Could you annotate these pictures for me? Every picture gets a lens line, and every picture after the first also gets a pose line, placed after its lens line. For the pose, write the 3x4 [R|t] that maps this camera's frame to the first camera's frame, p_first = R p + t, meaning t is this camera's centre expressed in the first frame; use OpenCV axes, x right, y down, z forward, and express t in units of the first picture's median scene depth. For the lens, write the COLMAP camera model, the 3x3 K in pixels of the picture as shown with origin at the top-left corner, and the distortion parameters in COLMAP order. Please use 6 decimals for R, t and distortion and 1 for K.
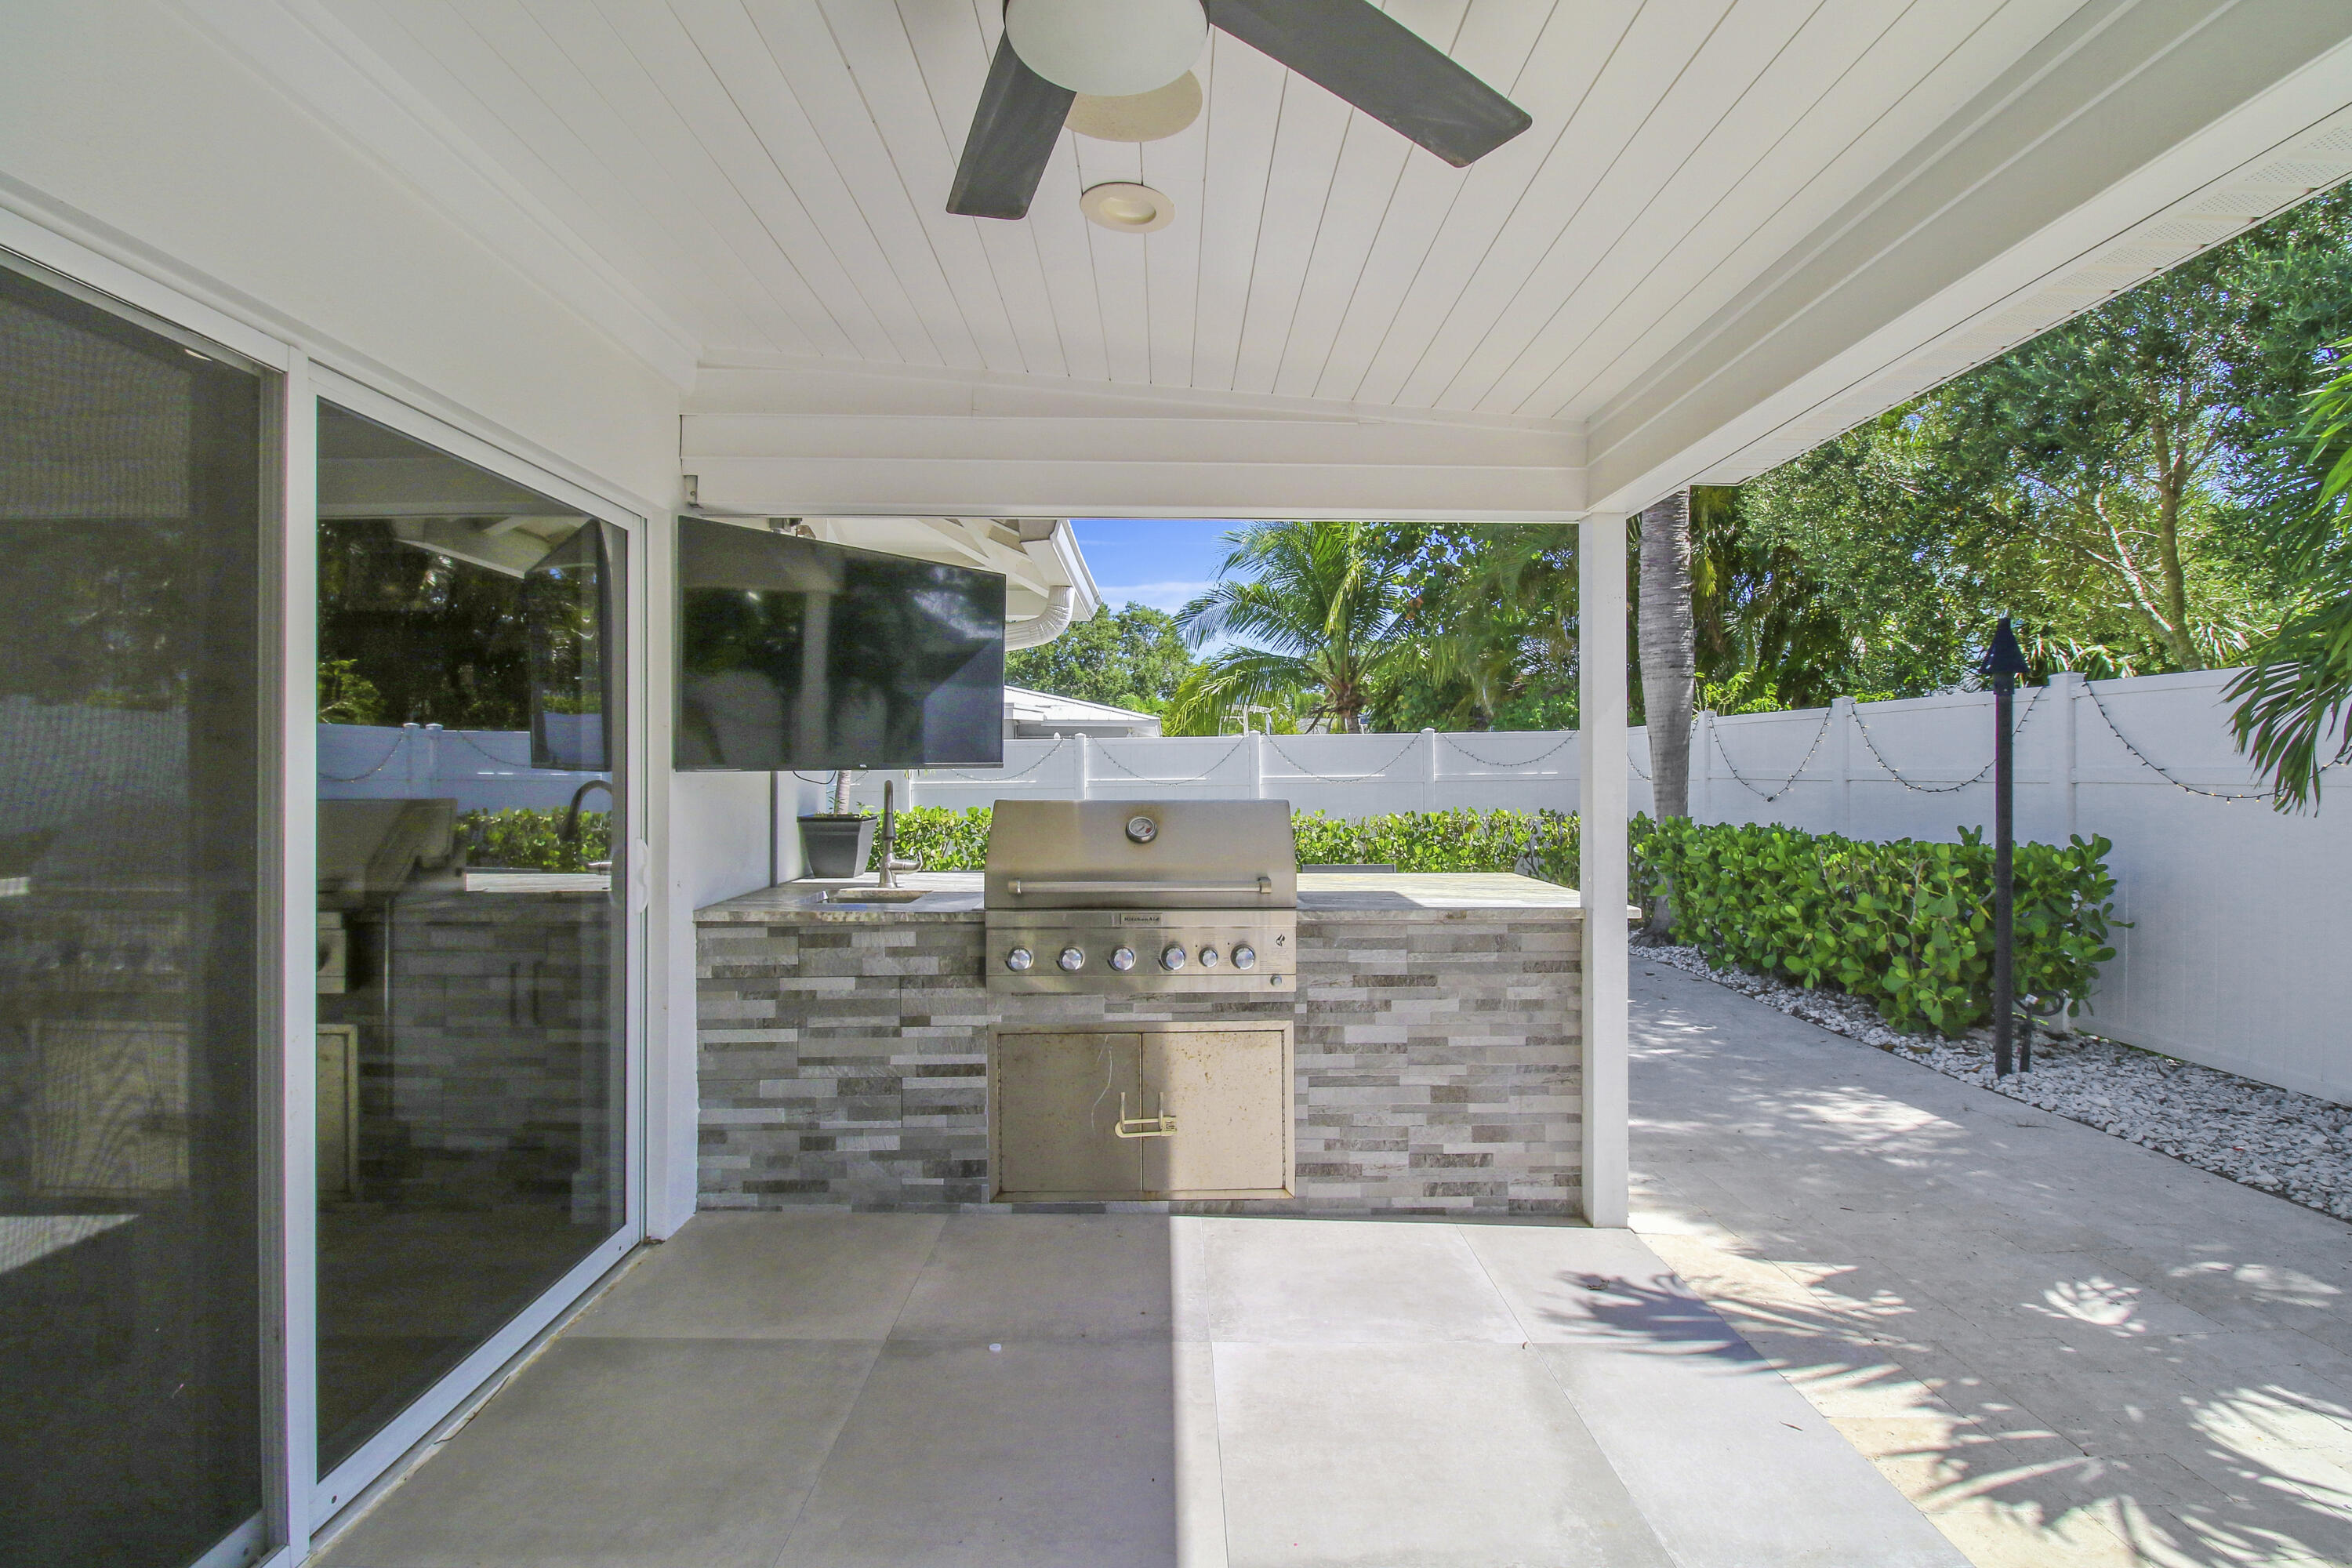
lens RADIAL K [[1109.6, 0, 1195.2], [0, 1109.6, 761.5], [0, 0, 1]] dist [-0.010184, -0.002829]
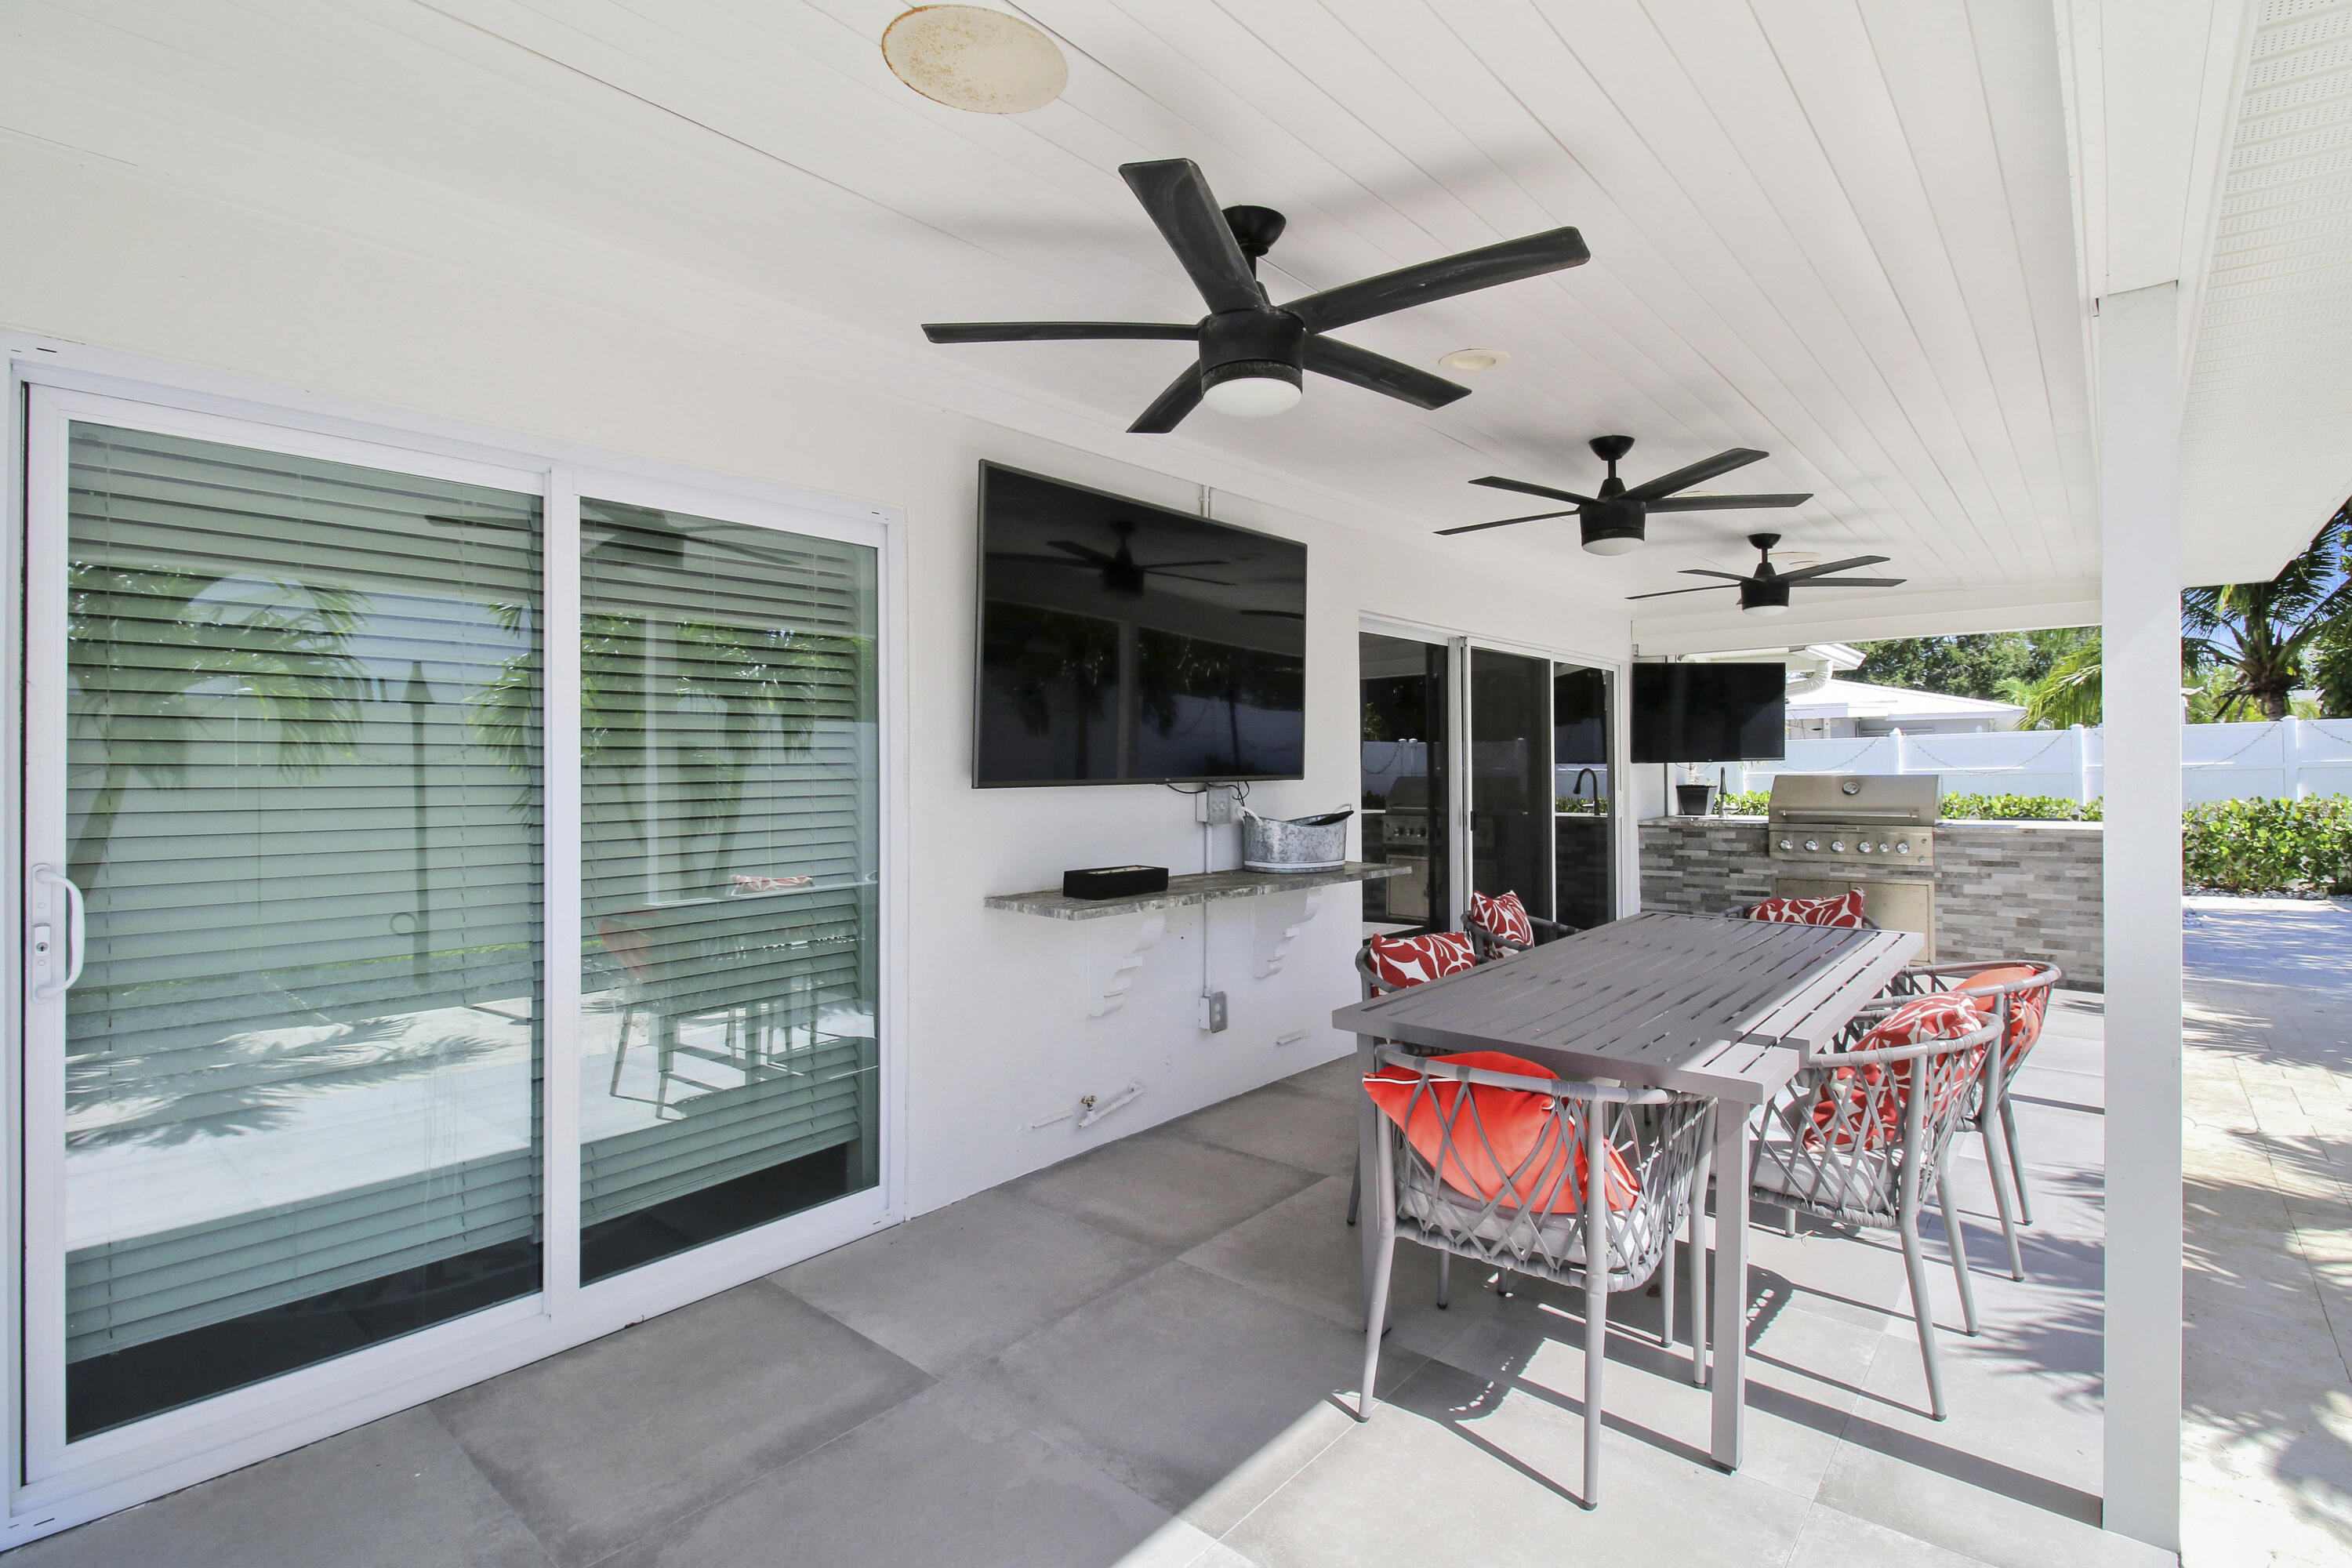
lens RADIAL K [[1109.6, 0, 1177.4], [0, 1109.6, 765.3], [0, 0, 1]] dist [-0.010184, -0.002829]
pose [[0.743780, -0.012367, -0.668310, 0.416055], [0.016024, 0.999871, -0.000669, -0.001791], [0.668233, -0.010211, 0.743882, -1.459539]]
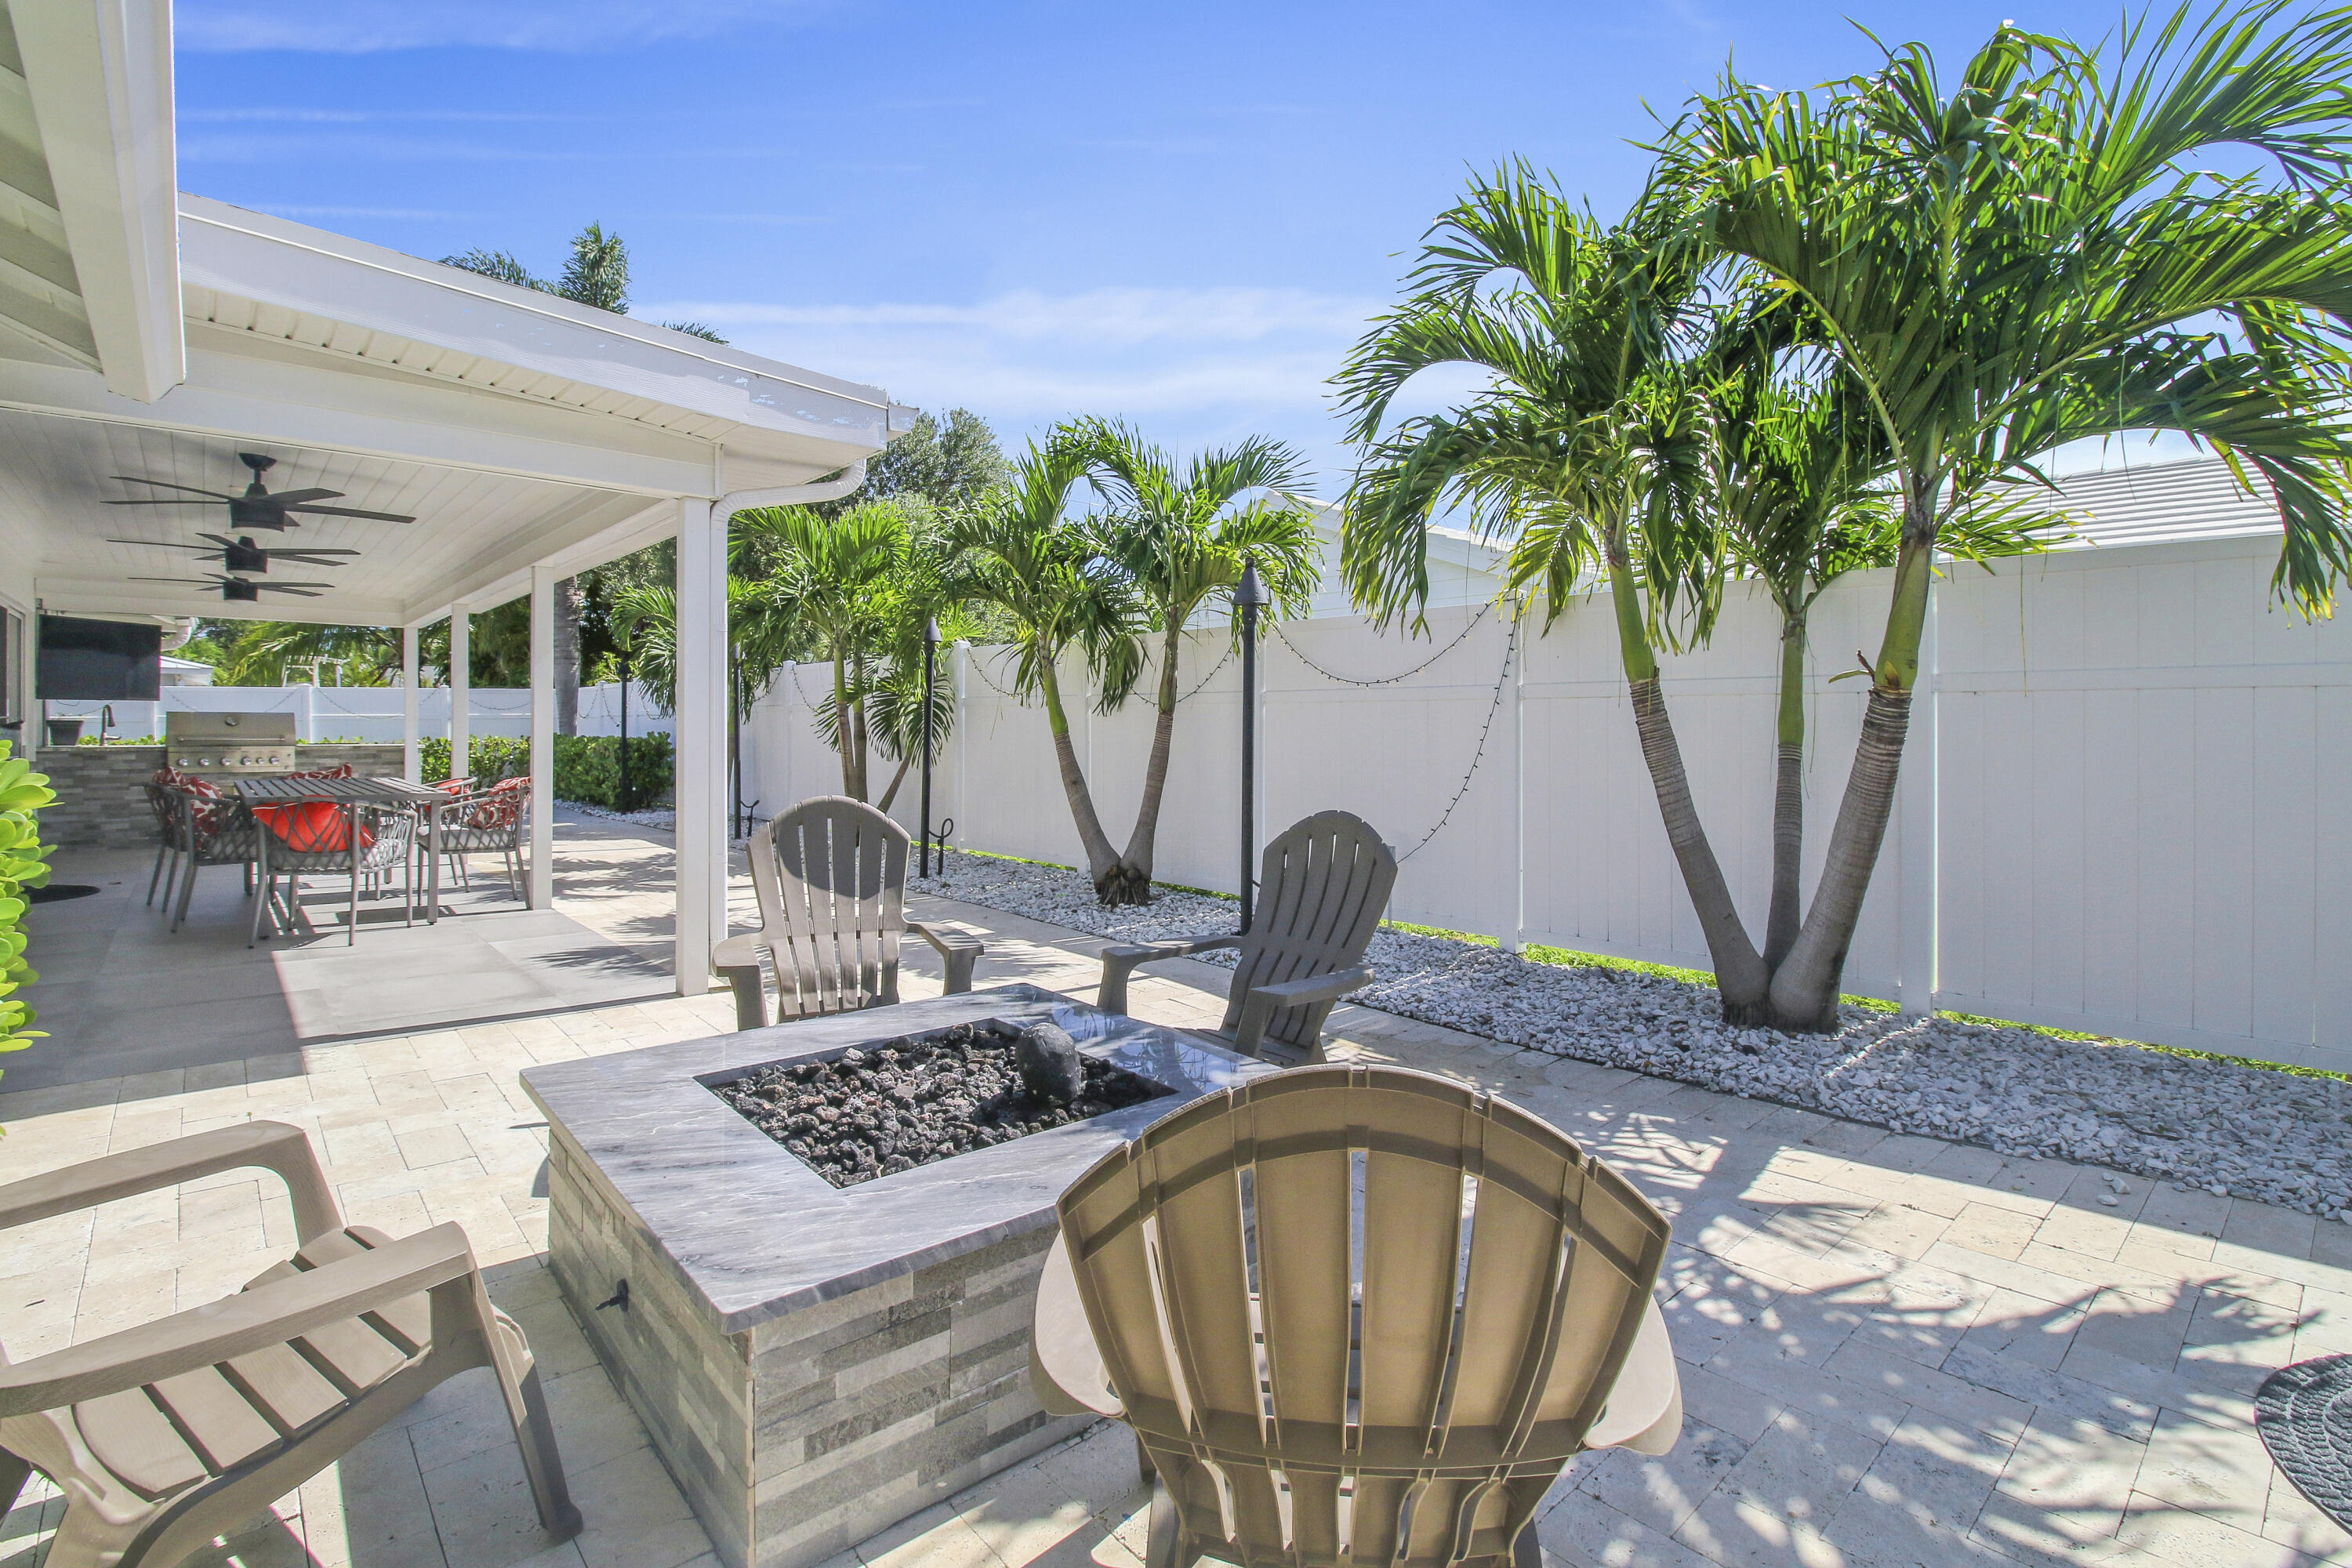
lens RADIAL K [[1109.6, 0, 1174.7], [0, 1109.6, 730.4], [0, 0, 1]] dist [-0.010184, -0.002829]
pose [[0.767628, -0.002428, 0.640891, 0.002687], [-0.006341, 0.999915, 0.011382, 0.036049], [-0.640864, -0.012801, 0.767548, -3.033816]]
